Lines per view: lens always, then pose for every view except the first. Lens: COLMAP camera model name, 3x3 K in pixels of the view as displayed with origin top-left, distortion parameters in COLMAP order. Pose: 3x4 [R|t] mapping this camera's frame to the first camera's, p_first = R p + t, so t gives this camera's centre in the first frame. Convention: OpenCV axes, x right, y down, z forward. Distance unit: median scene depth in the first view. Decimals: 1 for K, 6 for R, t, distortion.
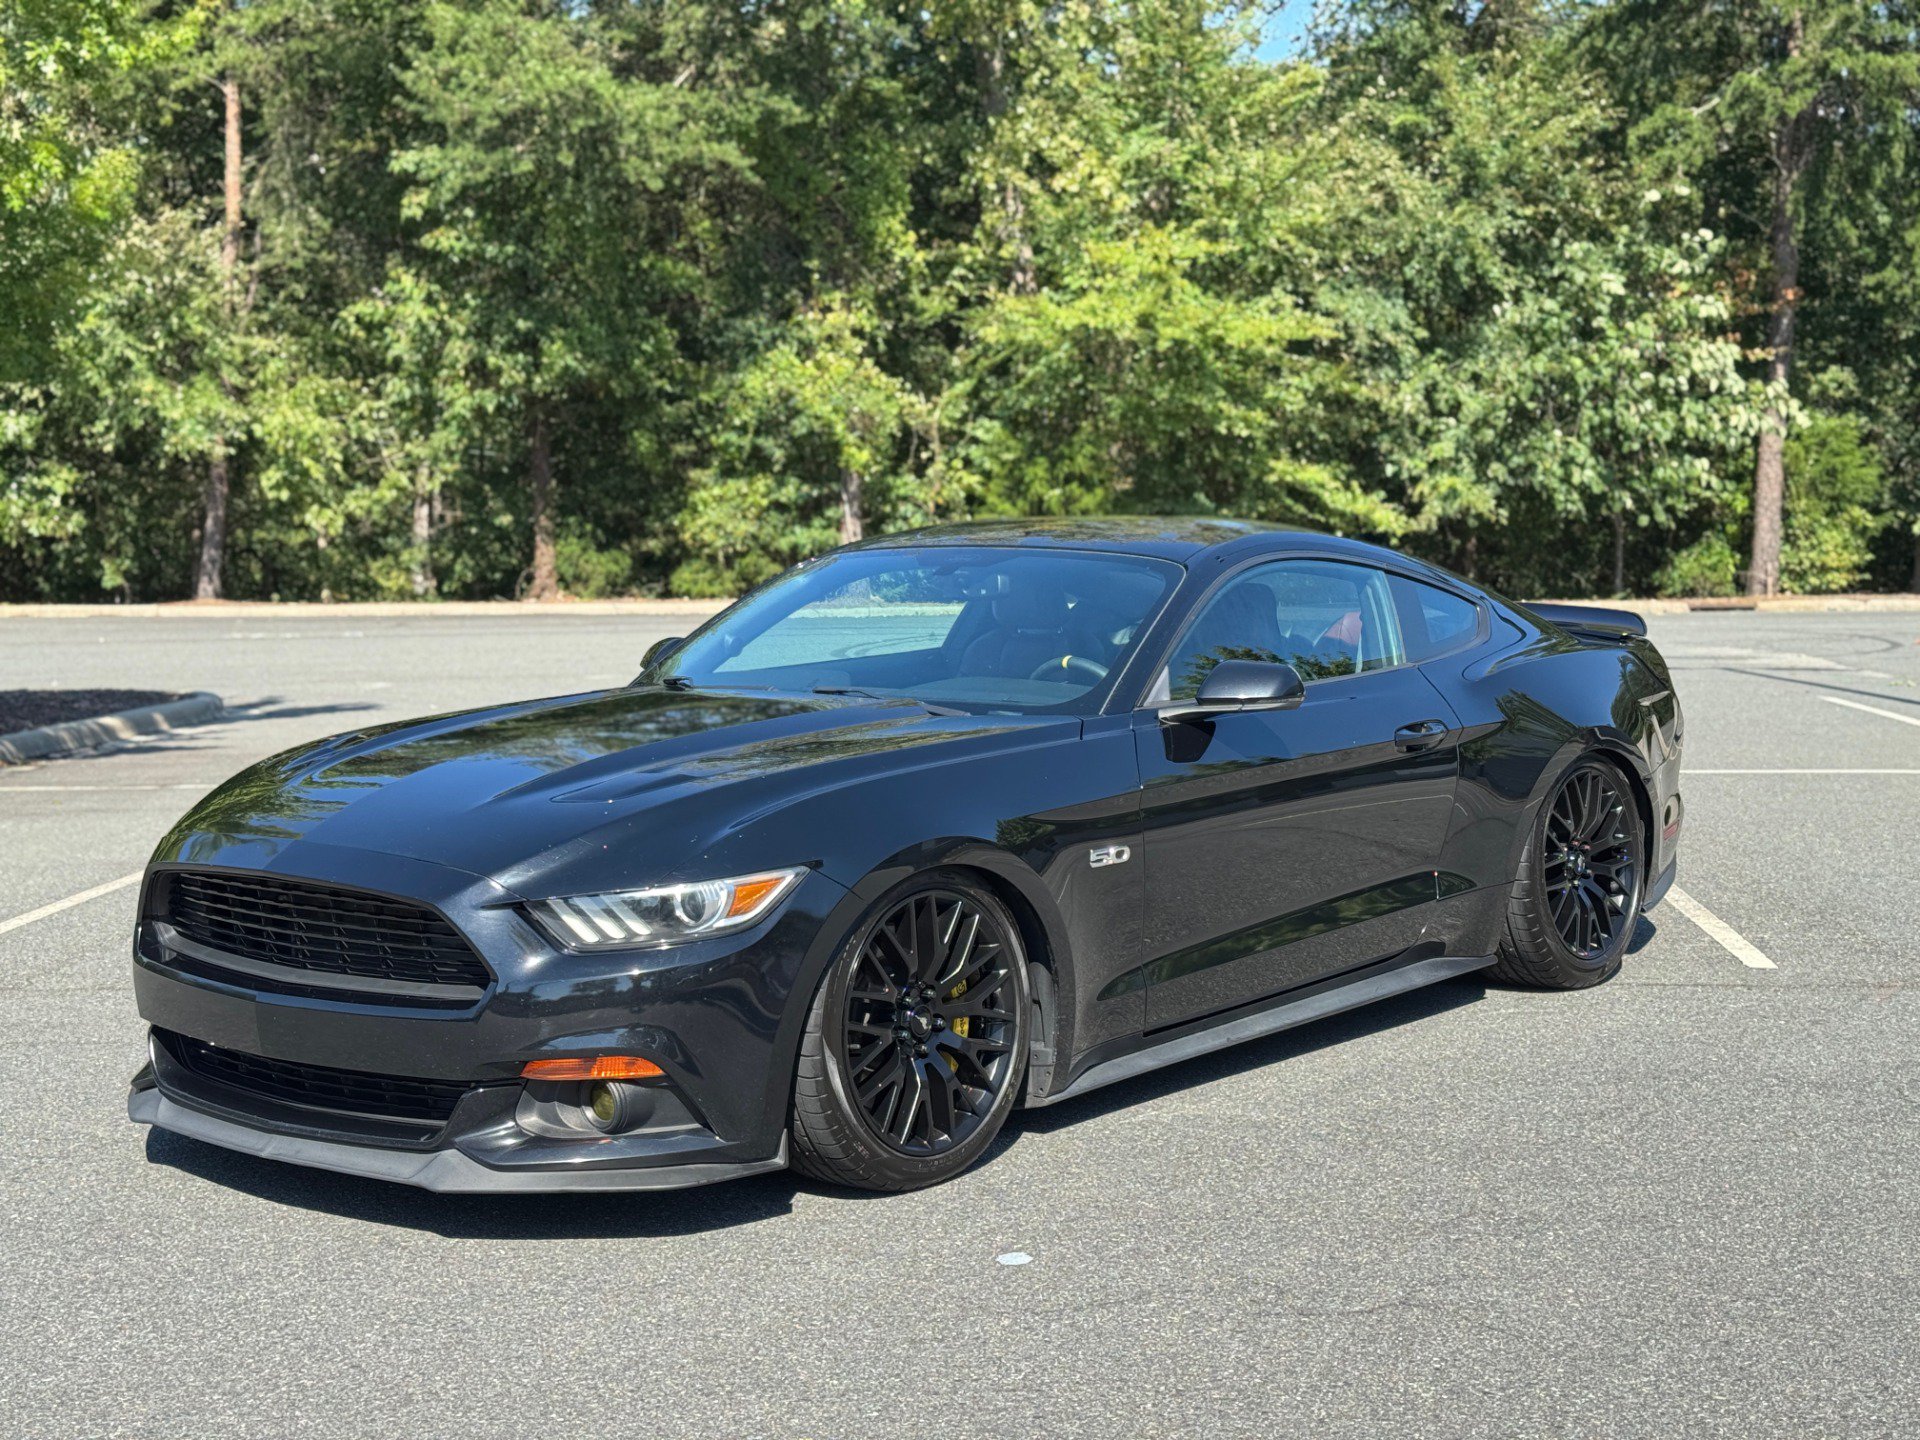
lens RADIAL K [[2650.4, 0, 953.2], [0, 2650.4, 720.6], [0, 0, 1]] dist [0.176627, -0.353493]
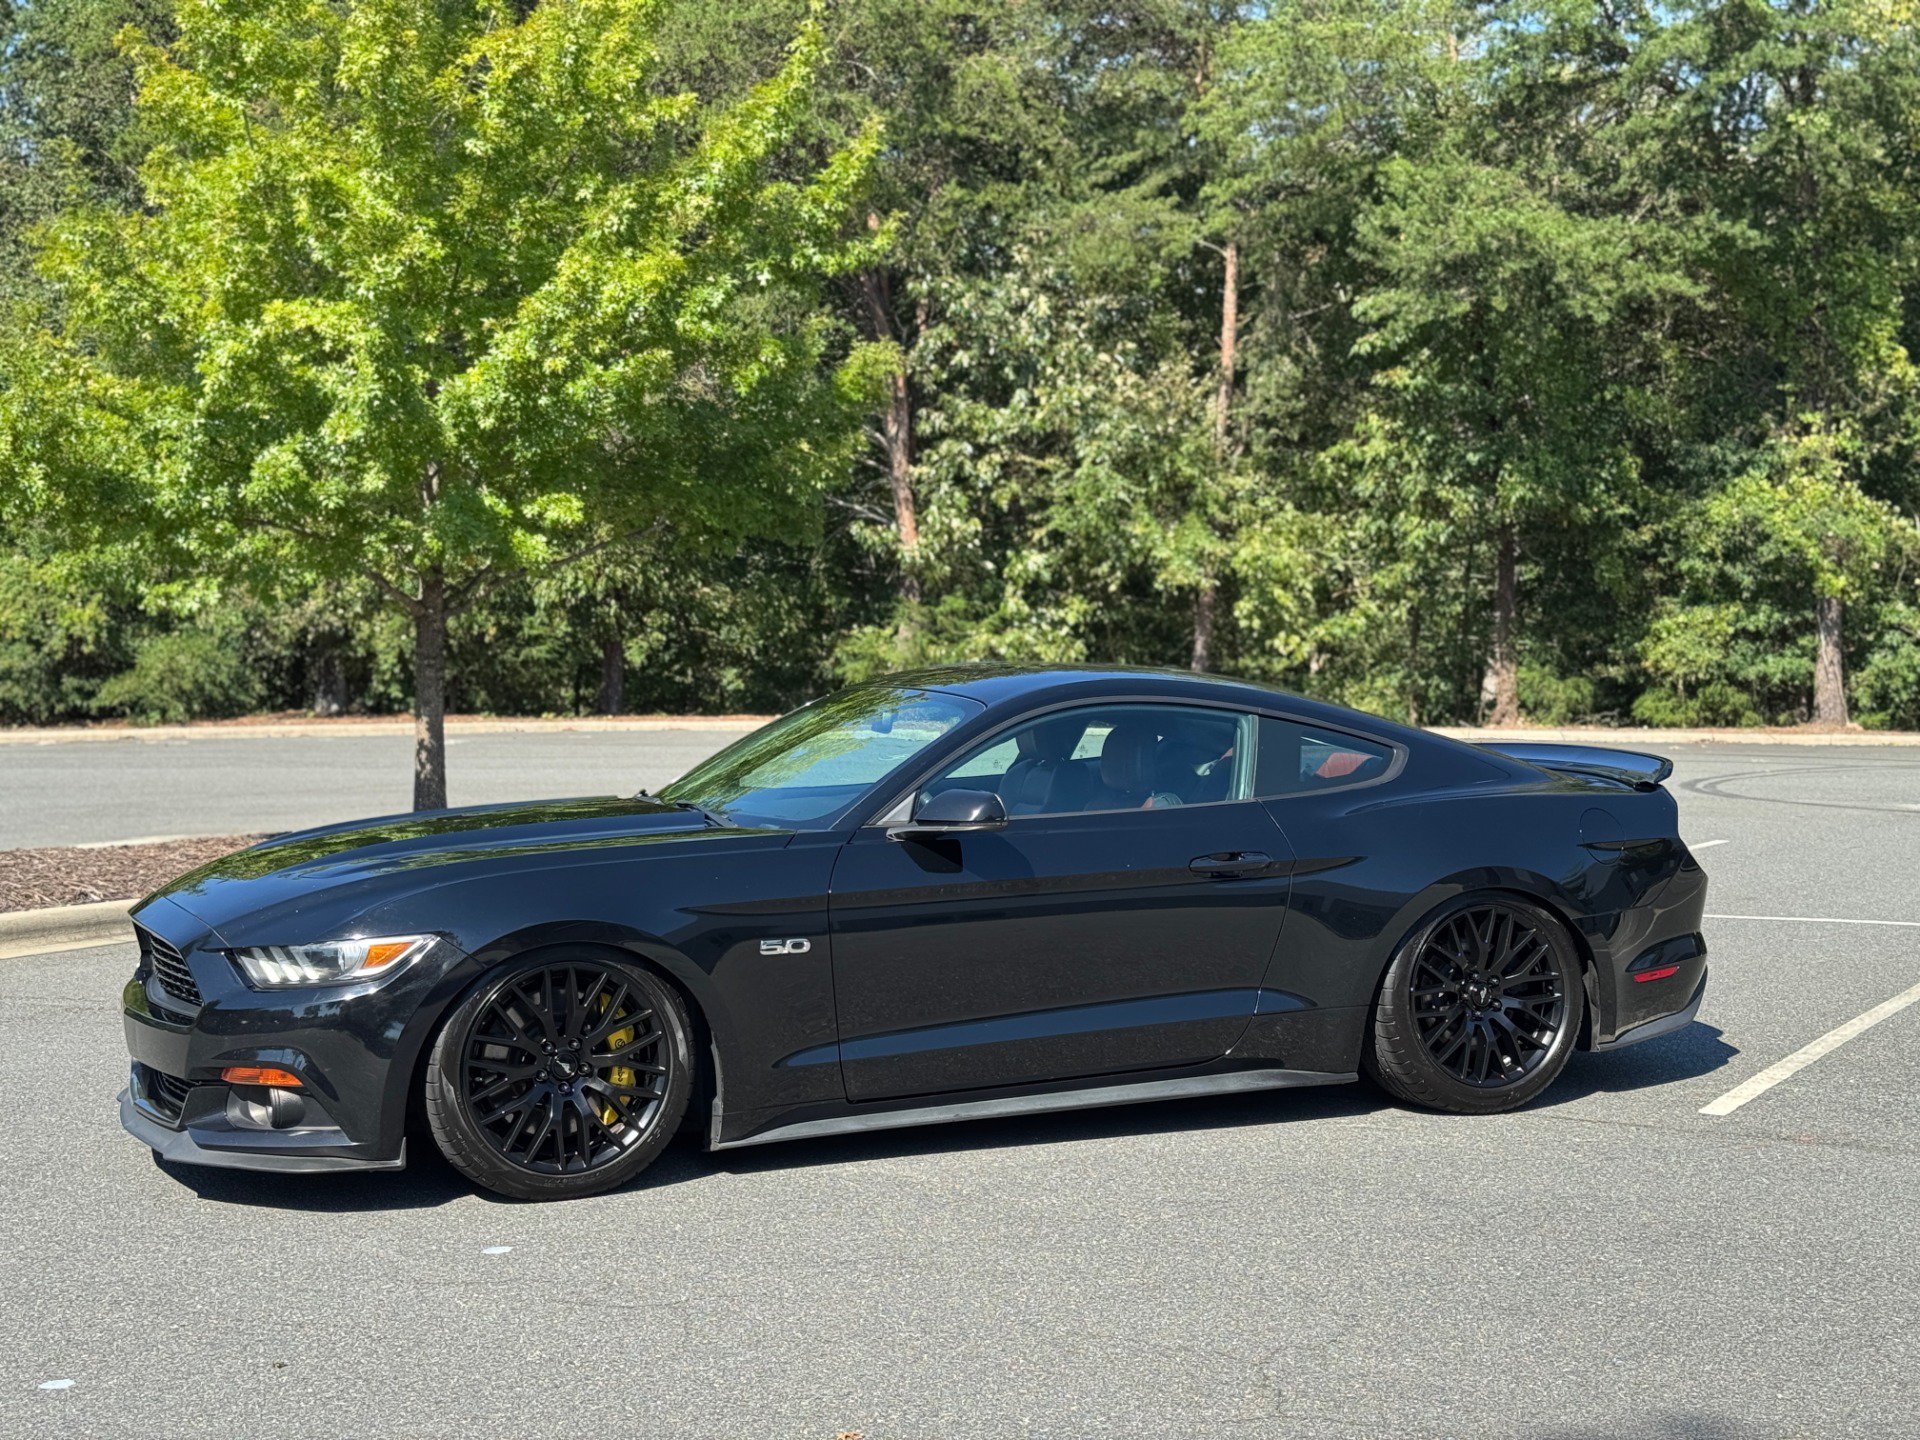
lens RADIAL K [[2660.2, 0, 963.0], [0, 2660.2, 718.6], [0, 0, 1]] dist [0.172669, -0.315163]
pose [[0.901374, 0.020623, -0.432549, 0.103365], [-0.040580, 0.998493, -0.036958, -0.001761], [0.431135, 0.050866, 0.900852, -0.010768]]
